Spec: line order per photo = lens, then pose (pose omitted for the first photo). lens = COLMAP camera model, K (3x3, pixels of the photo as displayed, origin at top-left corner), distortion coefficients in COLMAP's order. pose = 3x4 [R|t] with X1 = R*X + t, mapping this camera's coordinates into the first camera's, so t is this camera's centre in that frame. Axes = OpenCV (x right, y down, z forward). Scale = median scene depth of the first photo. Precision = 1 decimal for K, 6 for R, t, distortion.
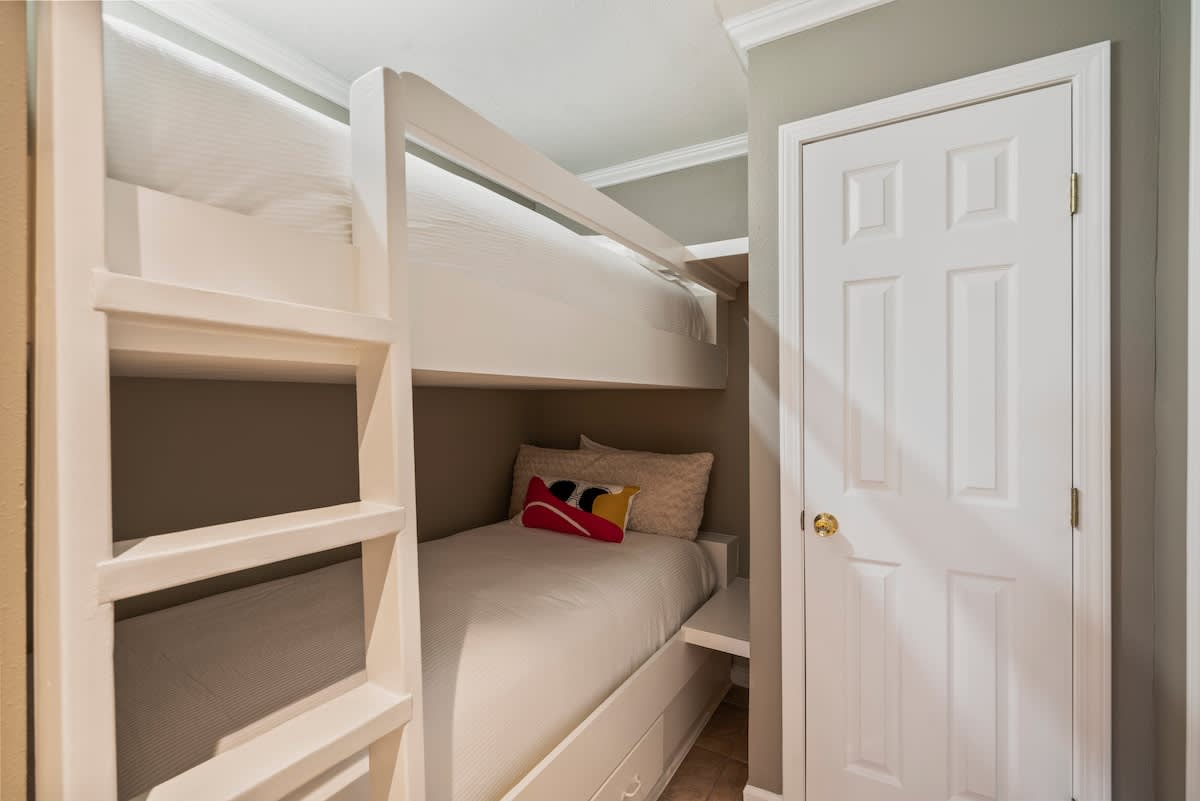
lens RADIAL K [[539.5, 0, 591.8], [0, 539.5, 404.2], [0, 0, 1]] dist [-0.002388, 0.000944]
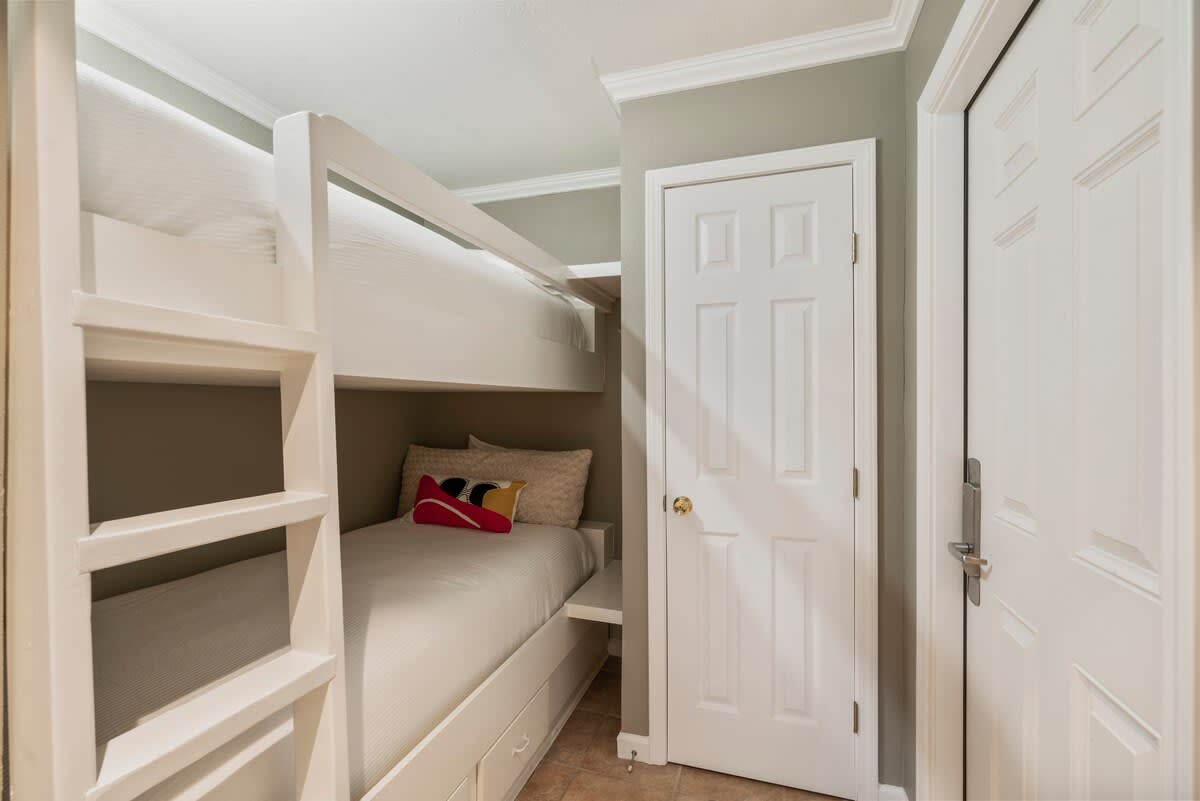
lens RADIAL K [[539.5, 0, 591.8], [0, 539.5, 404.2], [0, 0, 1]] dist [-0.002388, 0.000944]
pose [[0.976452, 0.000004, 0.215735, -0.021868], [0.000829, 0.999993, -0.003770, 0.001155], [-0.215733, 0.003860, 0.976445, -0.121239]]
